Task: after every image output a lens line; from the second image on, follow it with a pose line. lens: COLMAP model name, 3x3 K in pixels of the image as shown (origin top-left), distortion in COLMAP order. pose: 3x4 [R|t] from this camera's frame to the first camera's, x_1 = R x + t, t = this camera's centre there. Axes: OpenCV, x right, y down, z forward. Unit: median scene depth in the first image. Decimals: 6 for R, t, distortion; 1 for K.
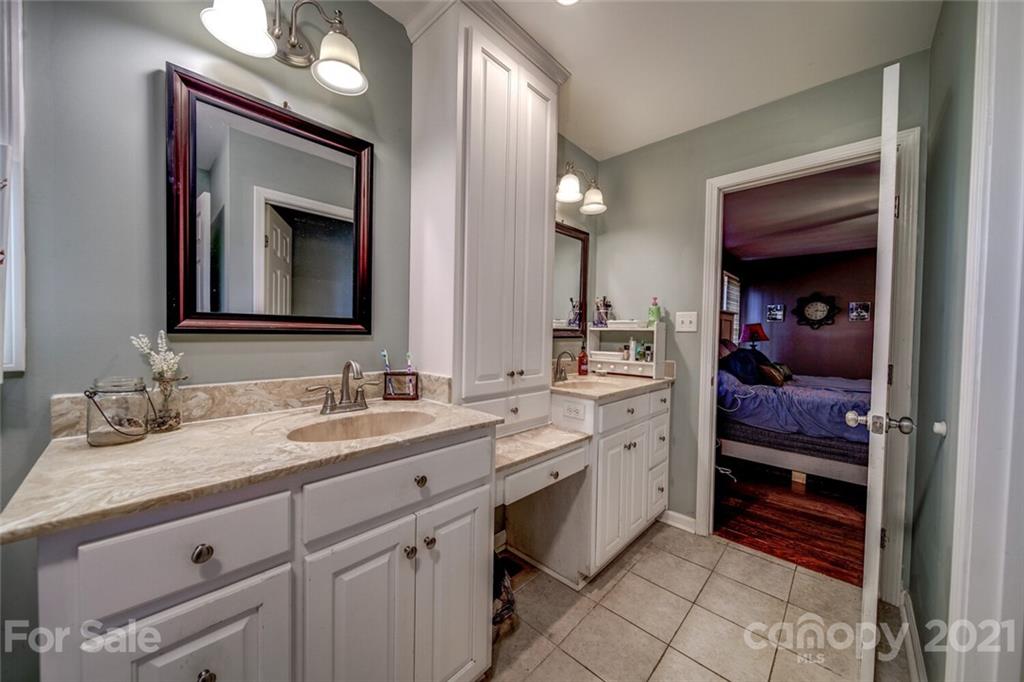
lens RADIAL K [[361.8, 0, 511.2], [0, 361.8, 341.7], [0, 0, 1]] dist [-0.000988, -0.000386]
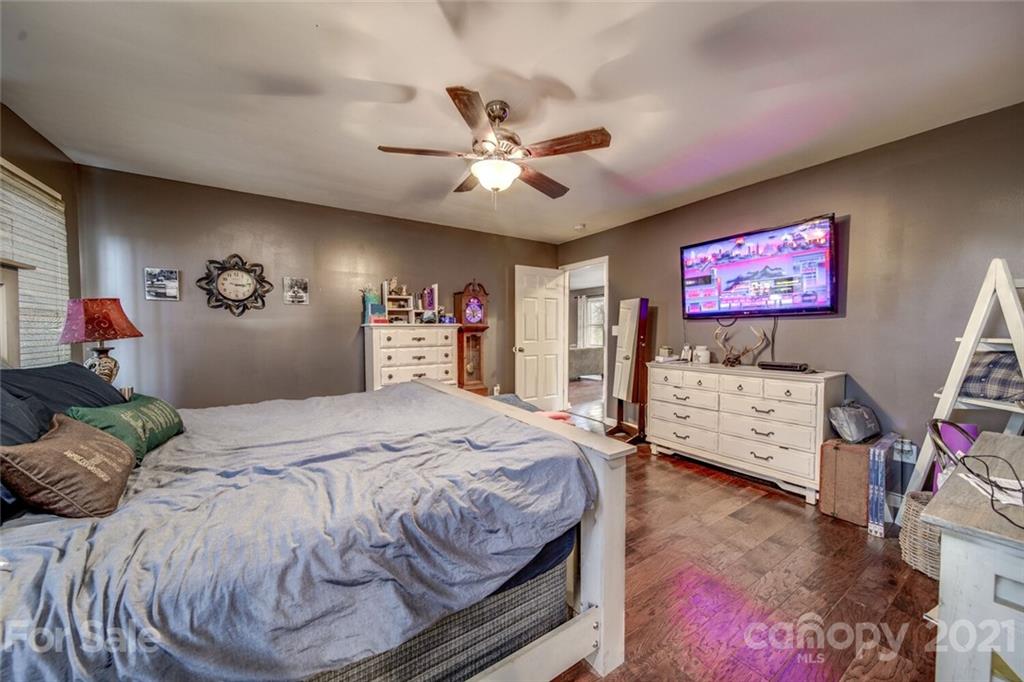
lens RADIAL K [[361.8, 0, 511.2], [0, 361.8, 341.7], [0, 0, 1]] dist [-0.000988, -0.000386]
pose [[0.239508, -0.050035, 0.969604, 0.362226], [0.032544, 0.998524, 0.043488, -0.000860], [-0.970349, 0.021139, 0.240782, 0.409719]]
